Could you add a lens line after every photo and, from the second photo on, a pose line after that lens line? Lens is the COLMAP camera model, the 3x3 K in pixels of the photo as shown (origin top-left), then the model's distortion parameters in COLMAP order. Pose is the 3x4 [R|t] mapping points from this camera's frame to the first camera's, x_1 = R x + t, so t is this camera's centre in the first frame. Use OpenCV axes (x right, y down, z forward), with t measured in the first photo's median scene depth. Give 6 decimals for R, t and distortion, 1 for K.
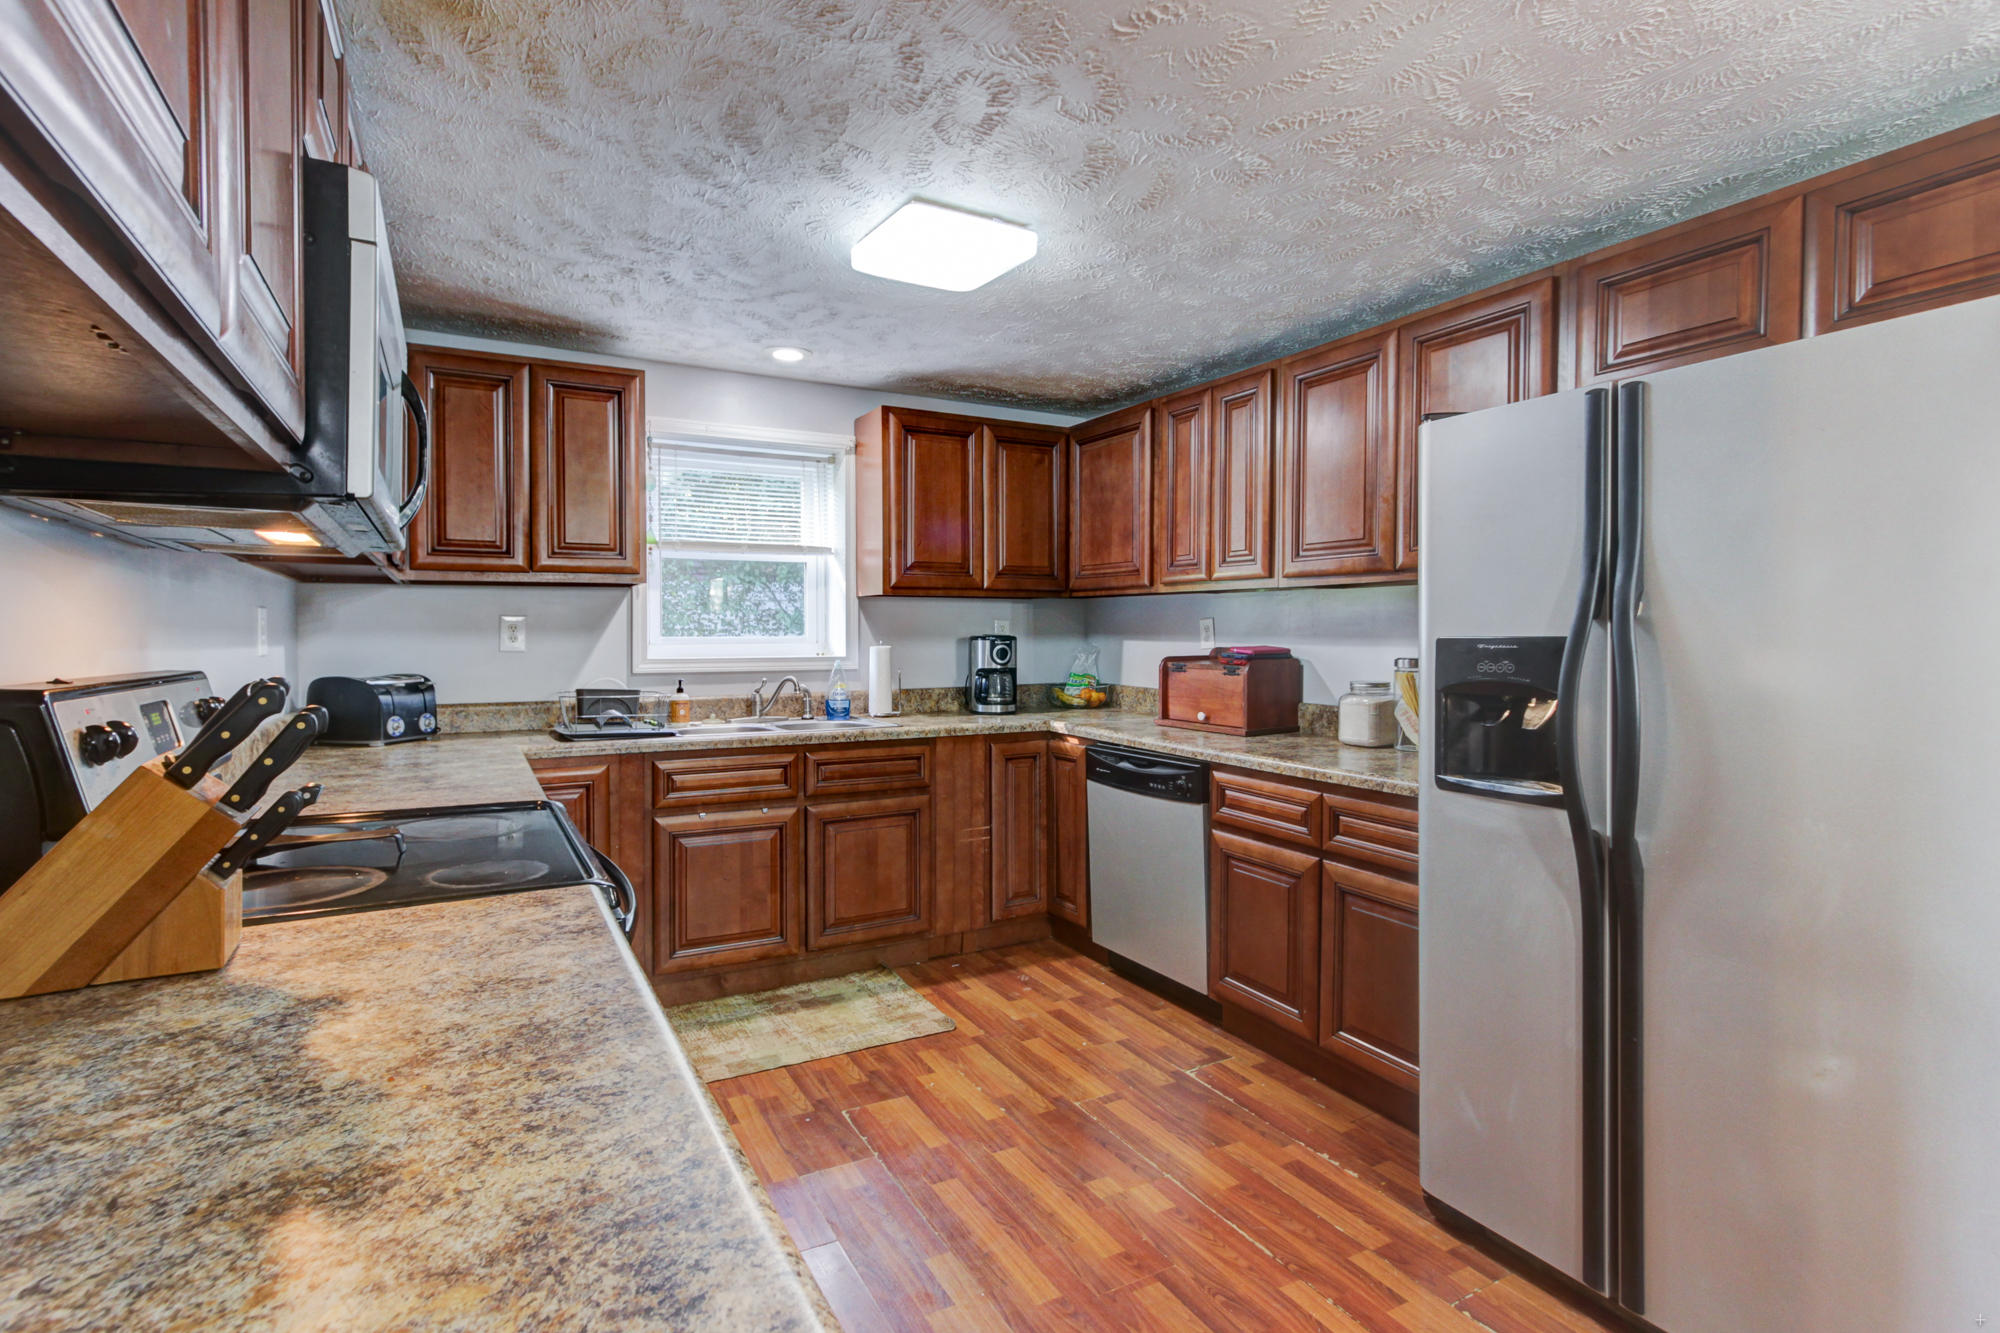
lens RADIAL K [[954.3, 0, 988.5], [0, 954.3, 655.5], [0, 0, 1]] dist [0.003820, 0.002833]
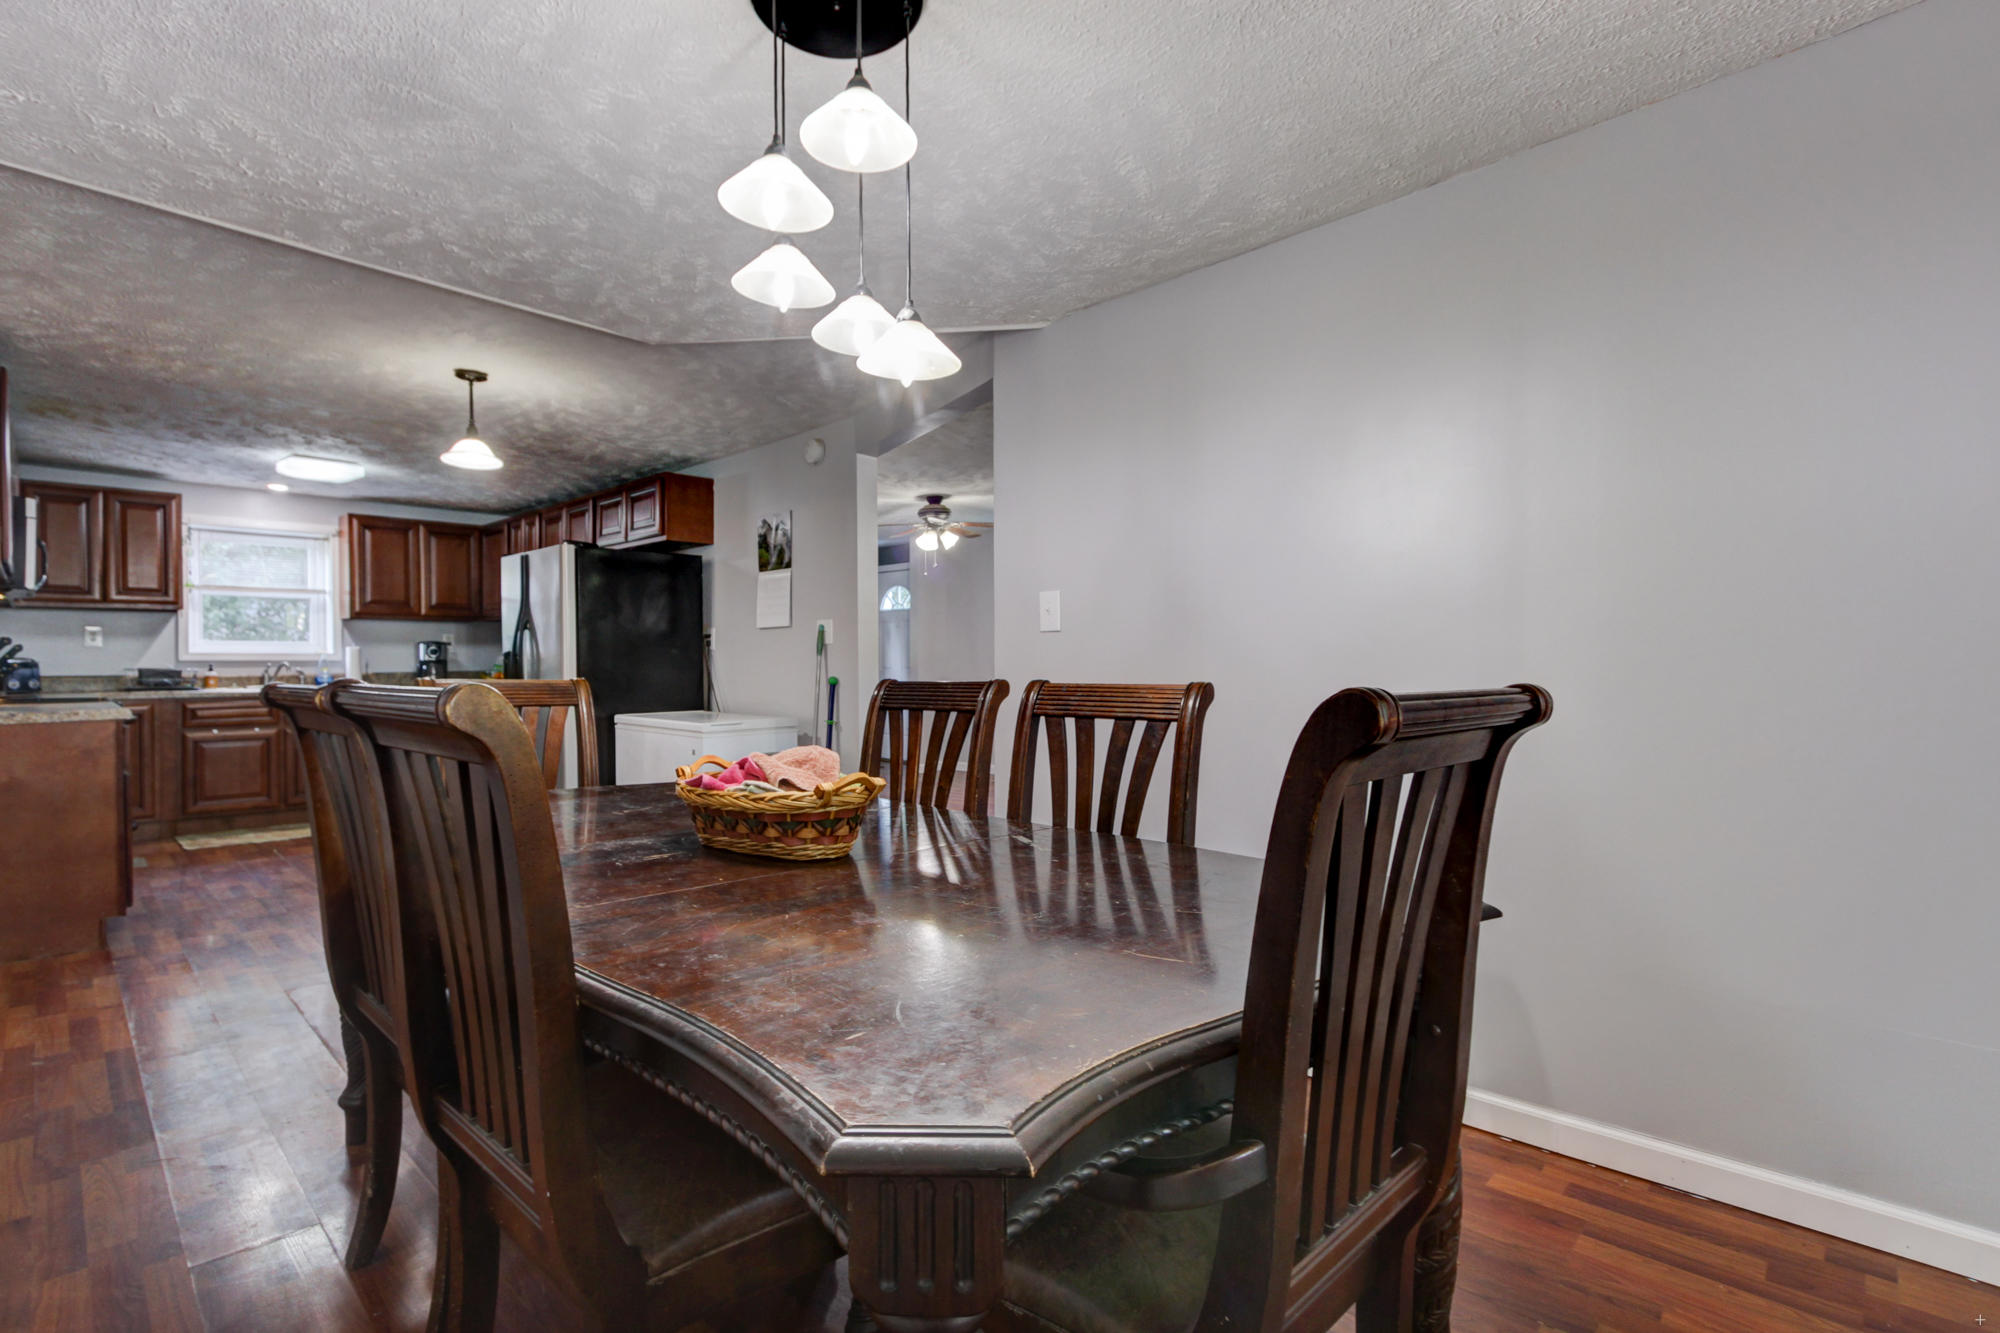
lens RADIAL K [[954.3, 0, 1011.2], [0, 954.3, 674.8], [0, 0, 1]] dist [0.003820, 0.002833]
pose [[0.957835, -0.002665, 0.287308, 0.594117], [0.003725, 0.999988, -0.003144, 0.056425], [-0.287296, 0.004082, 0.957833, -1.141105]]
